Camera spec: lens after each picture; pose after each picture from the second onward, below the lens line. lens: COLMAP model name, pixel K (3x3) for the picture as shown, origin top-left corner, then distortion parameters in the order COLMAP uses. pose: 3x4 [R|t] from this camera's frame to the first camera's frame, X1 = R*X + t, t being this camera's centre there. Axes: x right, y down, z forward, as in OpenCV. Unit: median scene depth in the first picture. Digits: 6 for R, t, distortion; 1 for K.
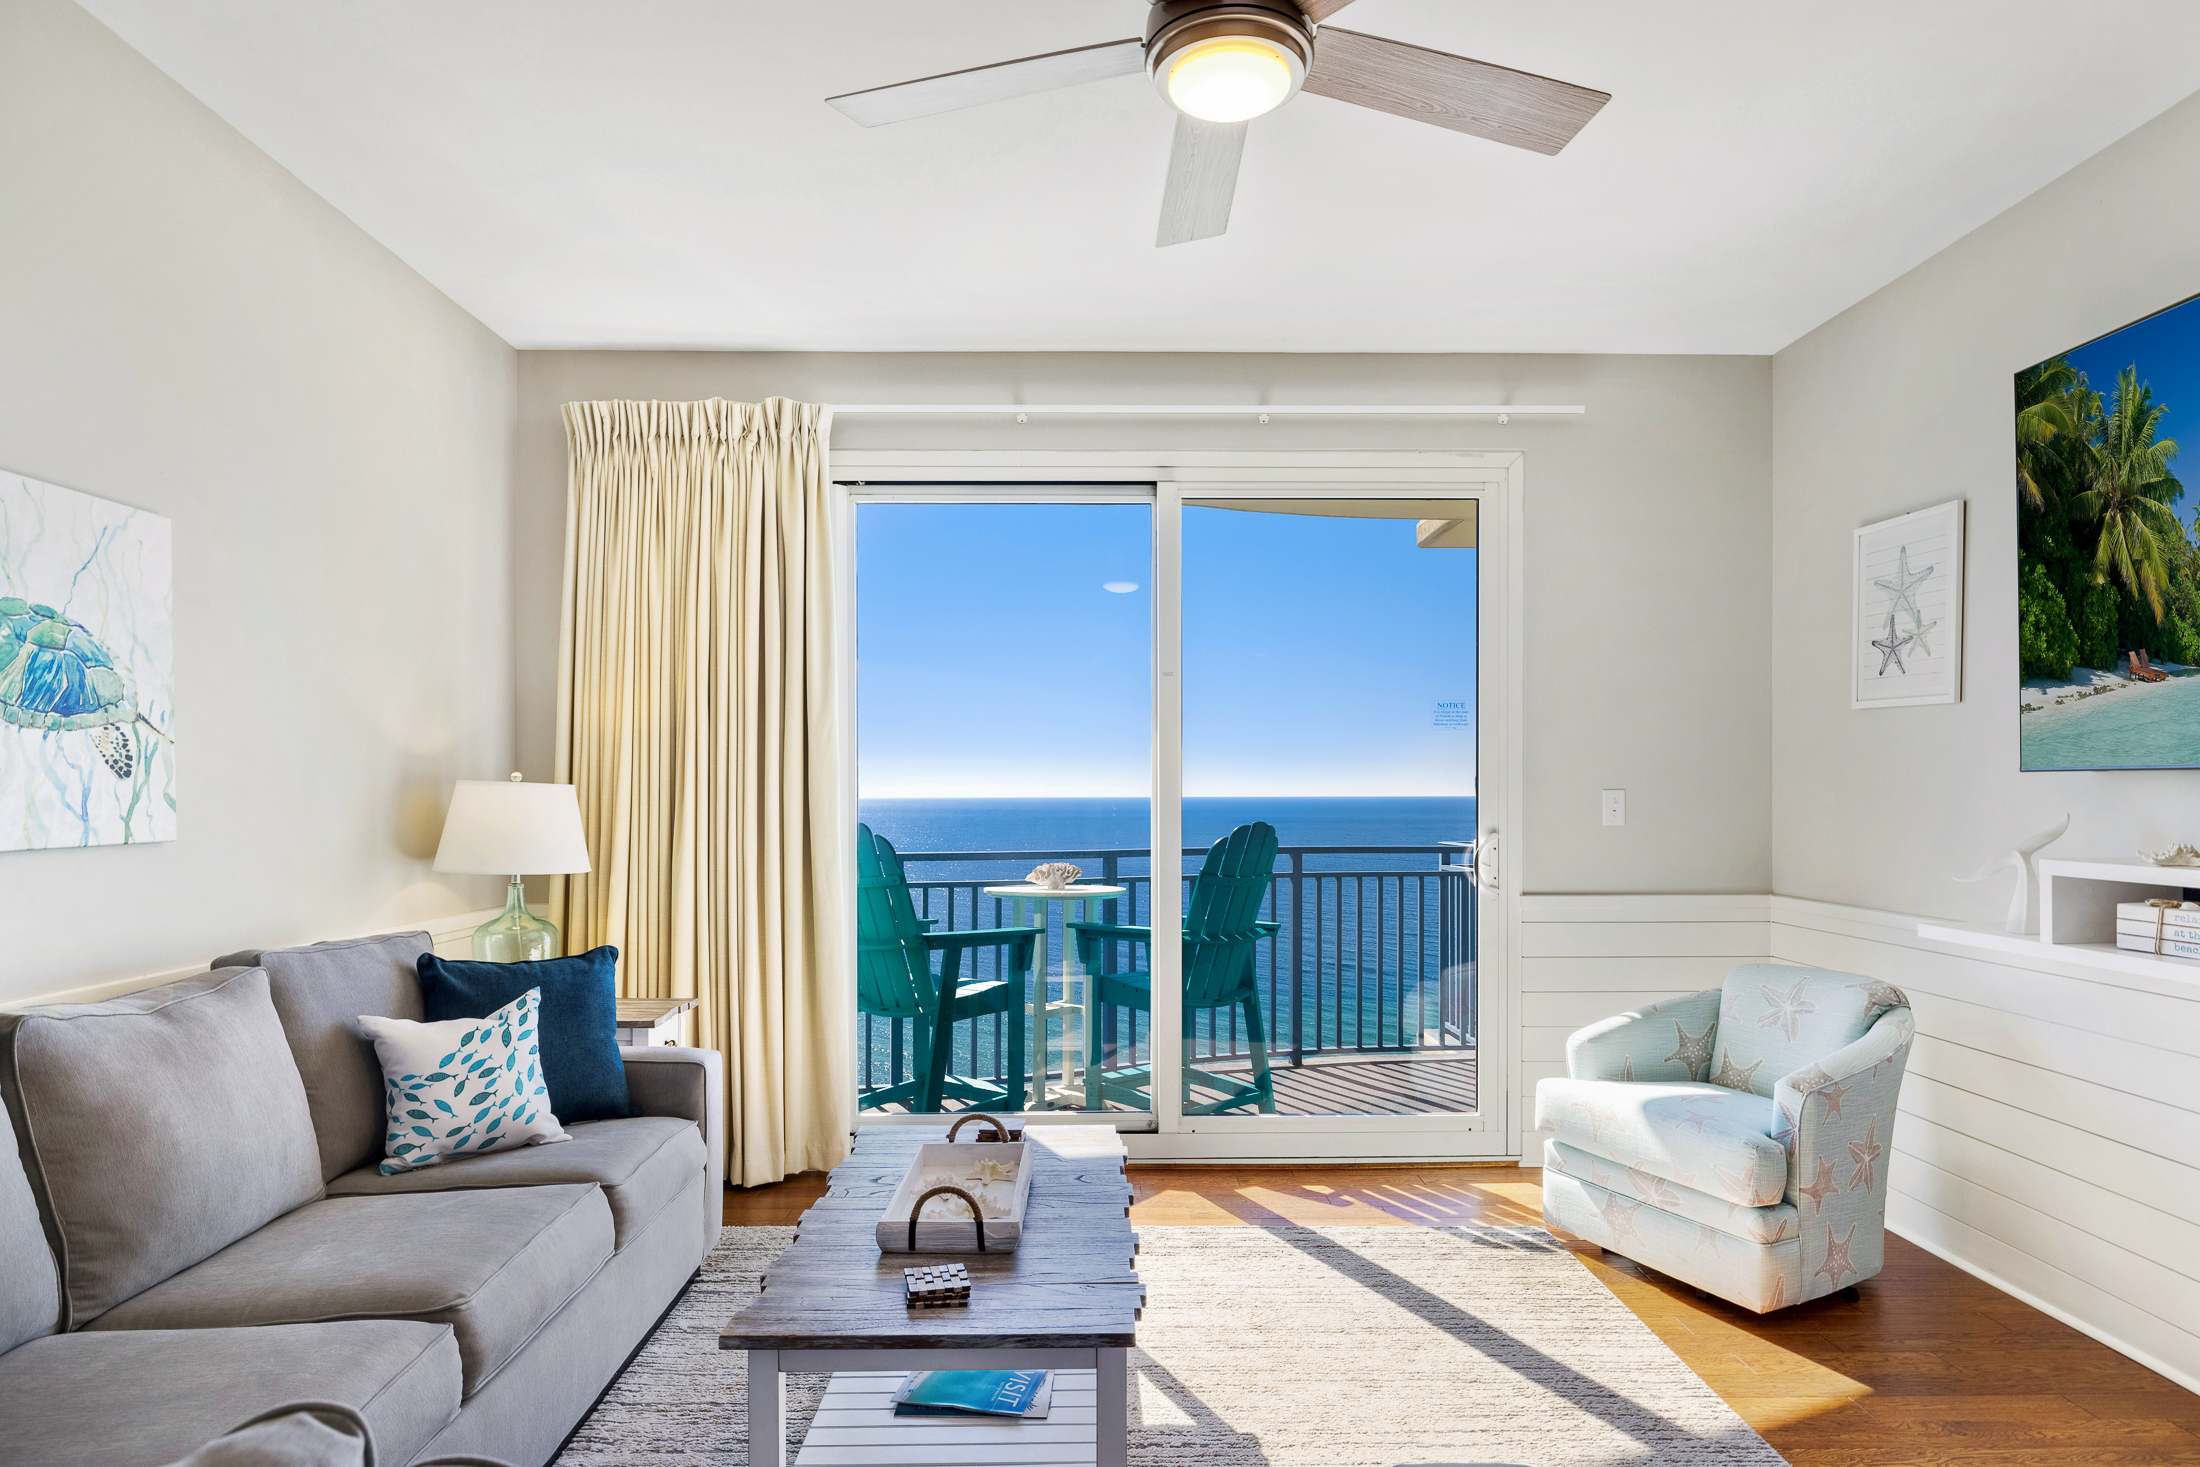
lens RADIAL K [[1247.7, 0, 1096.5], [0, 1247.7, 796.5], [0, 0, 1]] dist [-0.000176, -0.000003]
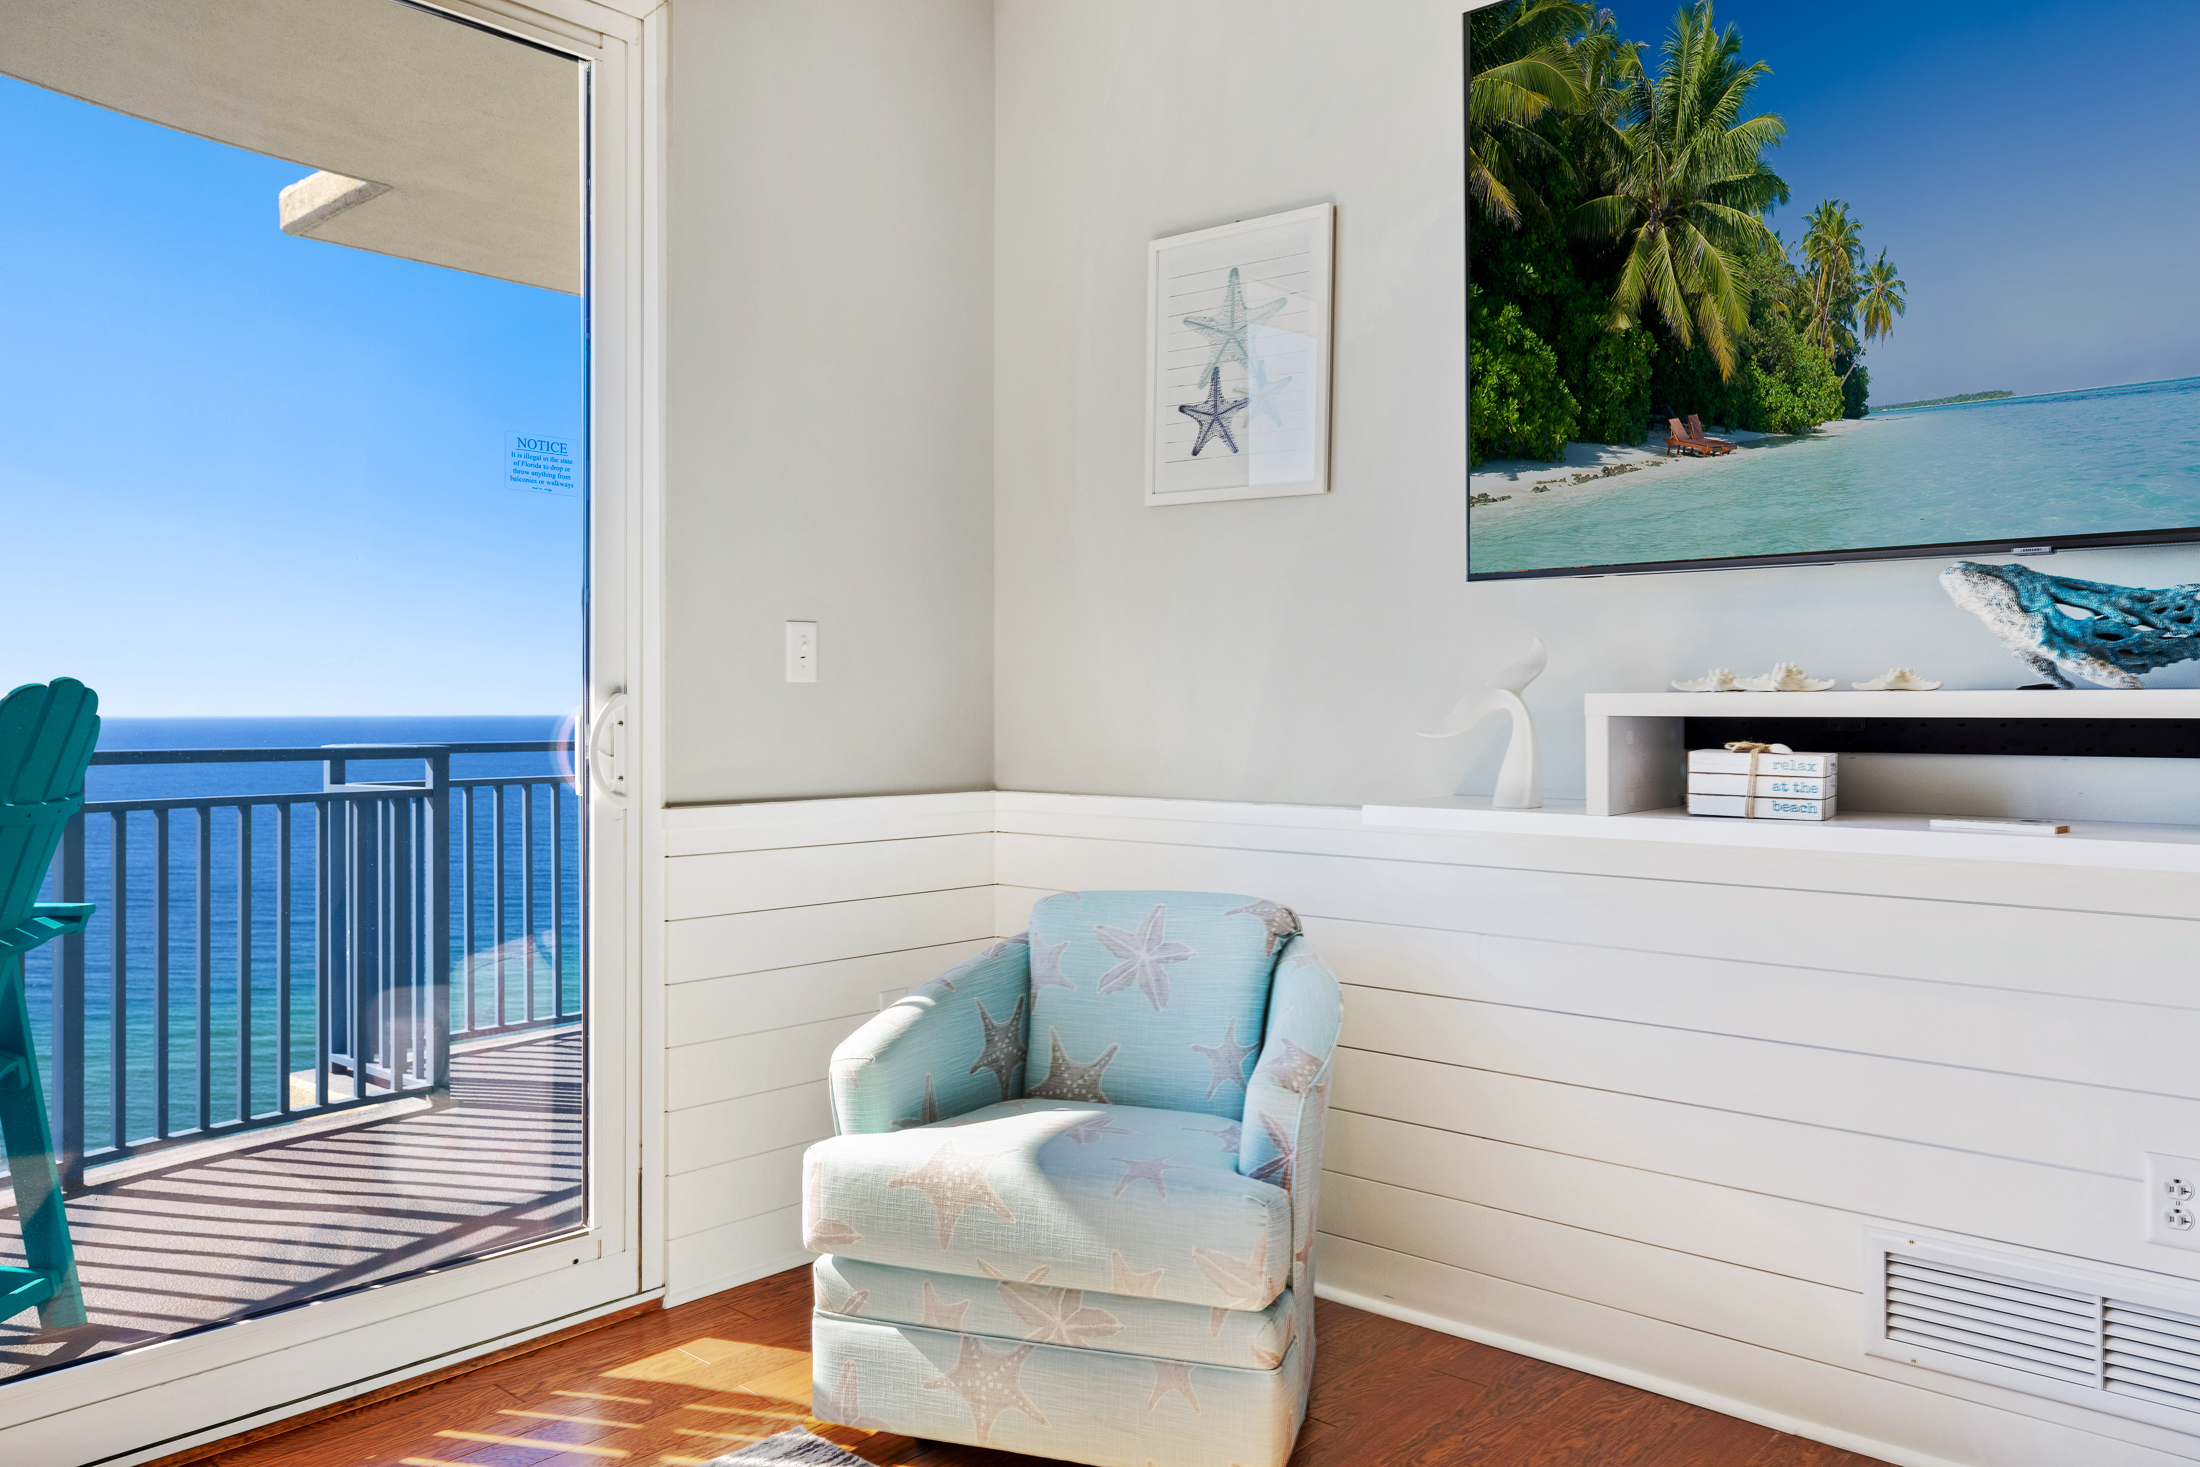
lens RADIAL K [[1600.6, 0, 1100.2], [0, 1600.6, 698.9], [0, 0, 1]] dist [-0.013684, 0.003112]
pose [[0.675086, 0.004688, 0.737724, -0.053785], [0.003052, 0.999954, -0.009147, 0.044283], [-0.737733, 0.008427, 0.675040, 0.445868]]
